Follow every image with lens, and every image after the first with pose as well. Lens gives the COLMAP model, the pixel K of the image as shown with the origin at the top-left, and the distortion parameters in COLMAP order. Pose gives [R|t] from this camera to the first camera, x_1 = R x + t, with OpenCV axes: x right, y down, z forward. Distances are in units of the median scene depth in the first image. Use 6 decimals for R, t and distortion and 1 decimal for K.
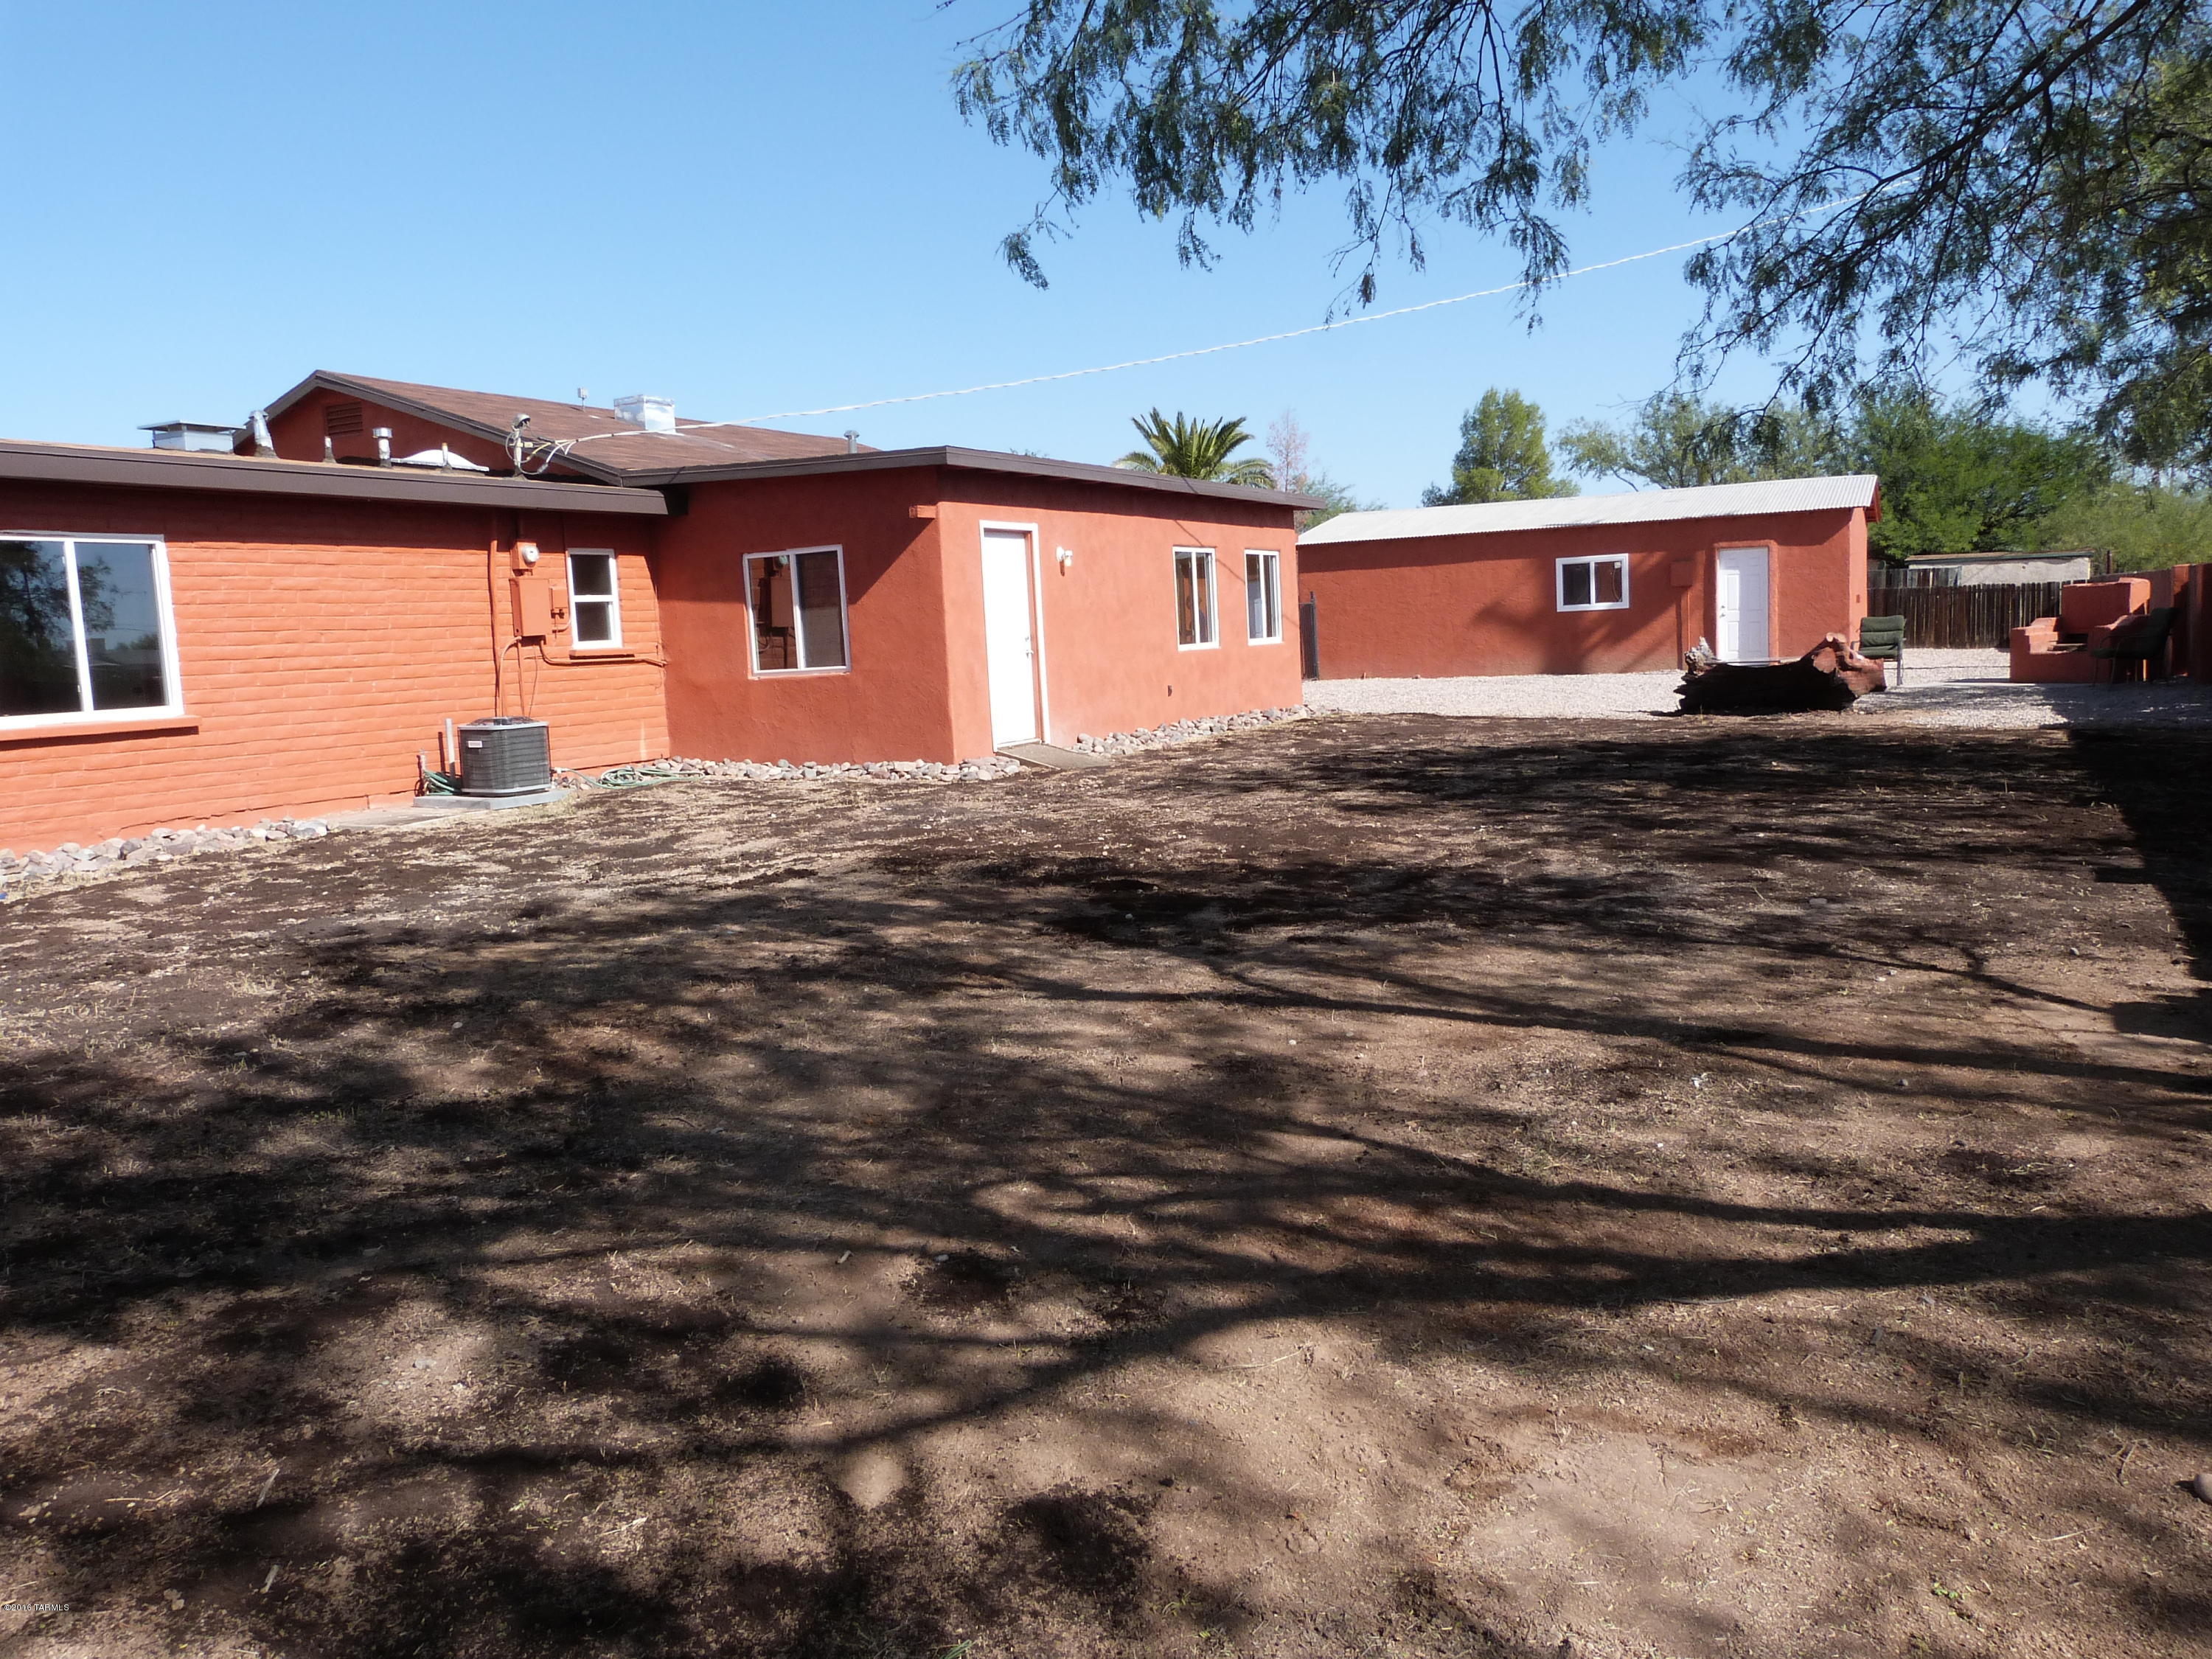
lens RADIAL K [[1659.7, 0, 1106.0], [0, 1659.7, 829.5], [0, 0, 1]] dist [-0.042587, 0.034988]
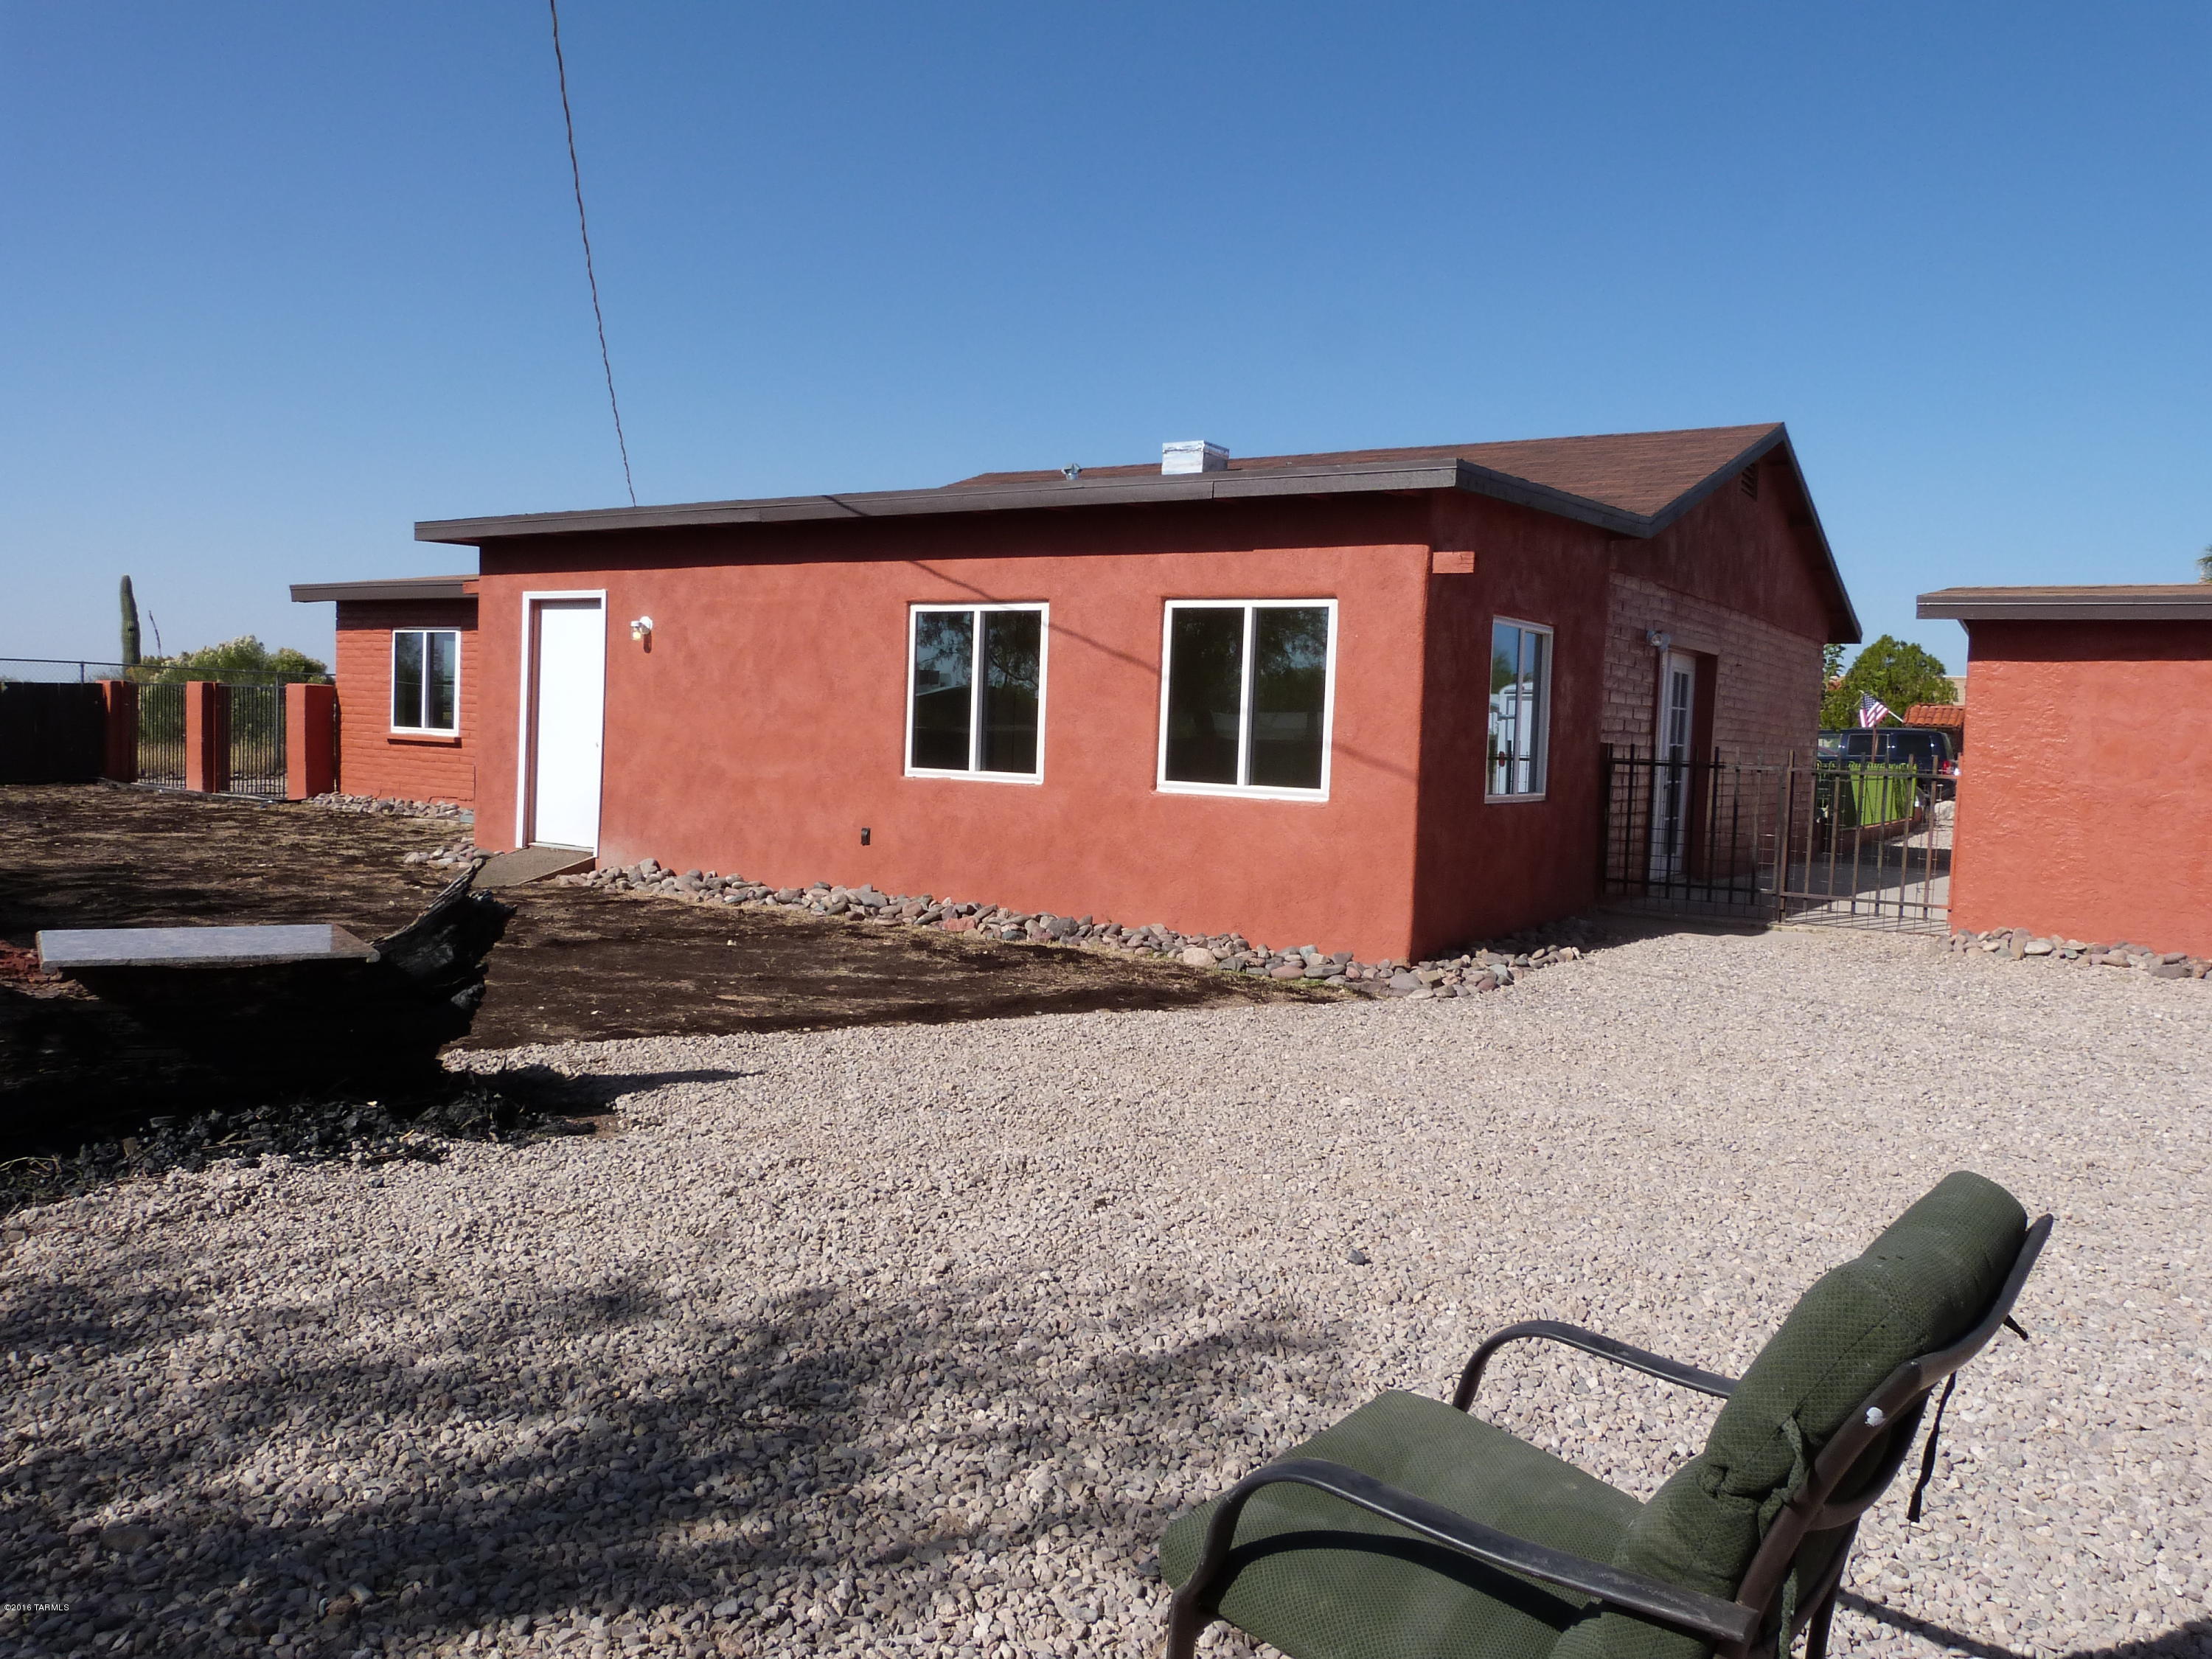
lens RADIAL K [[1659.7, 0, 1106.0], [0, 1659.7, 829.5], [0, 0, 1]] dist [-0.042587, 0.034988]
pose [[-0.113394, 0.088013, -0.989644, 0.763234], [-0.175112, 0.978705, 0.107104, -0.201391], [0.977997, 0.185444, -0.095567, 1.356637]]
